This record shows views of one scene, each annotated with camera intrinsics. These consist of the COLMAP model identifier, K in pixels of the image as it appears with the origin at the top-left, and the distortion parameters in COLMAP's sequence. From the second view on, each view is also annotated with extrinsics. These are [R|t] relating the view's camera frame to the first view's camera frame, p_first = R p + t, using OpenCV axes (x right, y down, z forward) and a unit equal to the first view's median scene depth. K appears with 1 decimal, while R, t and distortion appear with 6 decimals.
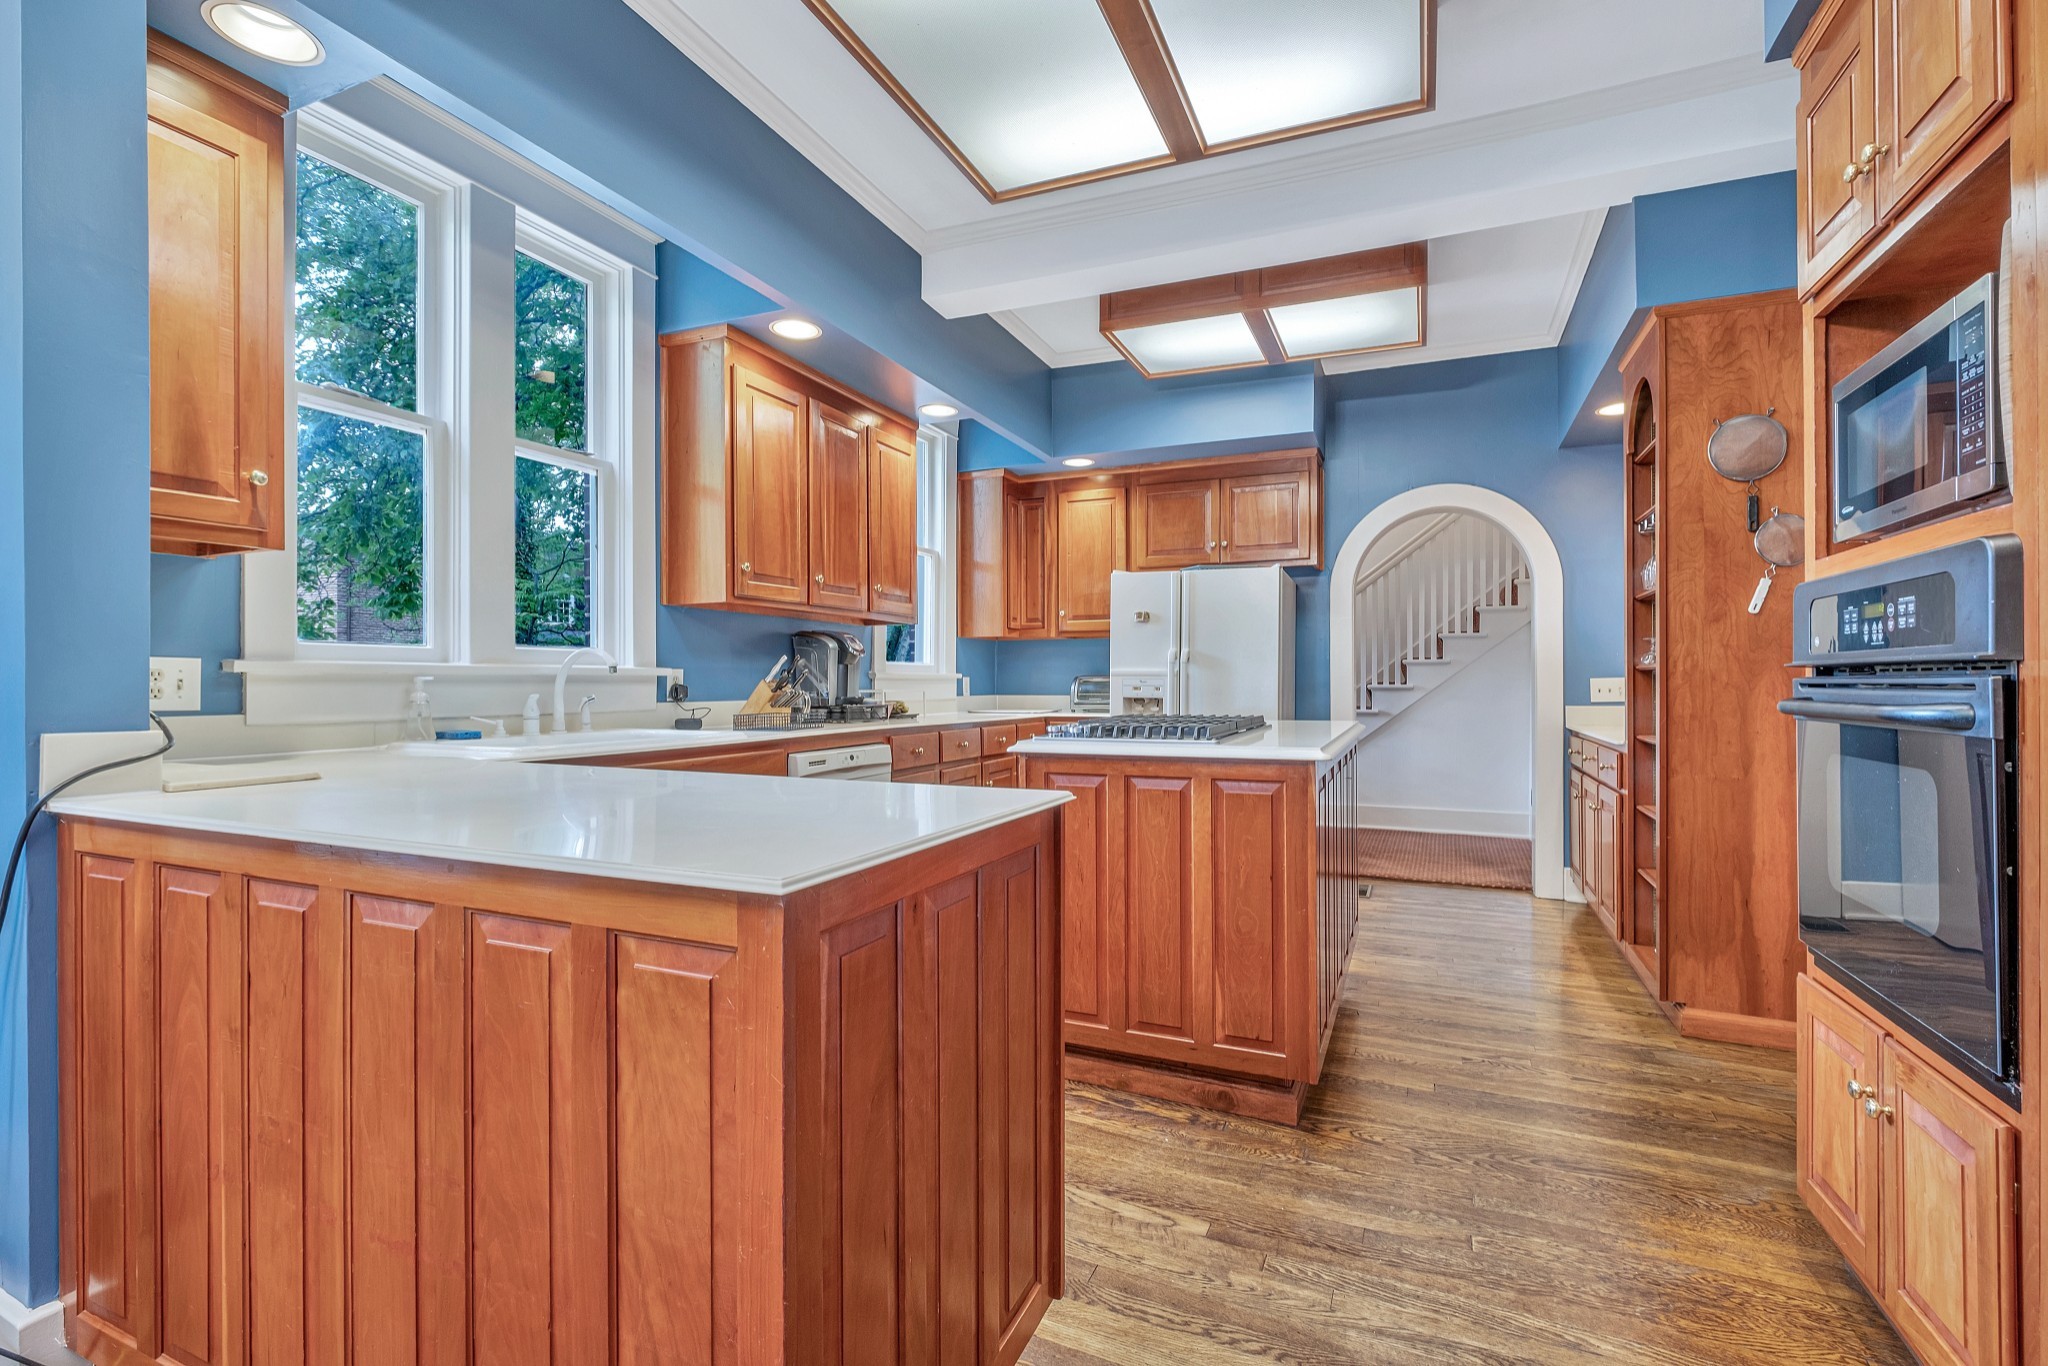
lens RADIAL K [[933.6, 0, 1037.1], [0, 933.6, 676.7], [0, 0, 1]] dist [-0.009716, -0.000836]
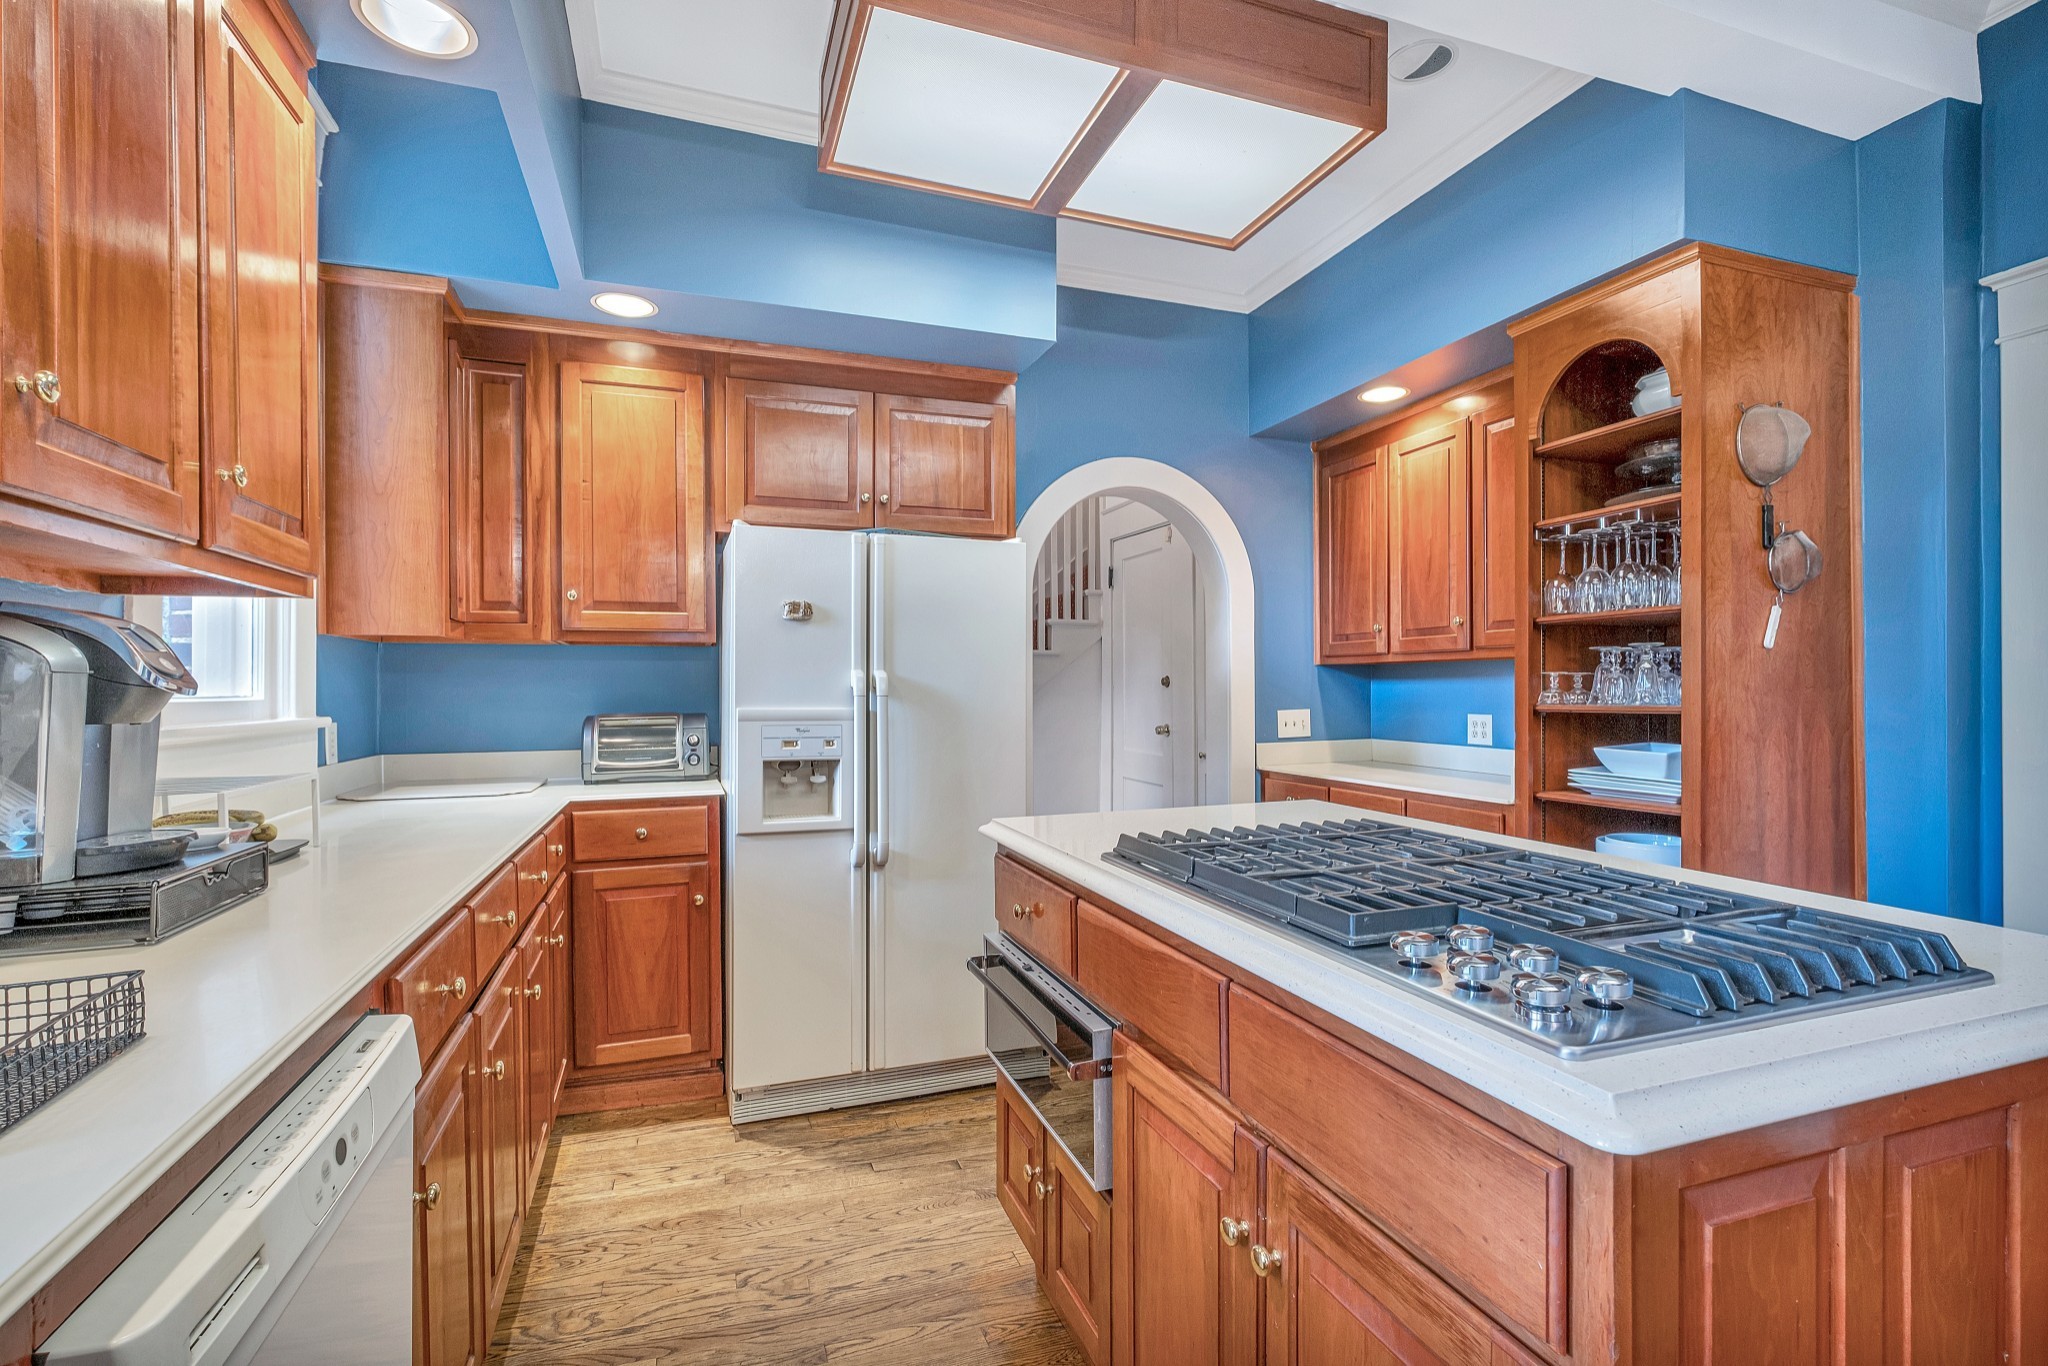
lens RADIAL K [[933.6, 0, 1013.6], [0, 933.6, 689.9], [0, 0, 1]] dist [-0.009716, -0.000836]
pose [[0.728442, -0.003280, 0.685100, -0.158267], [-0.000654, 0.999985, 0.005483, -0.020158], [-0.685107, -0.004442, 0.728429, 0.493238]]
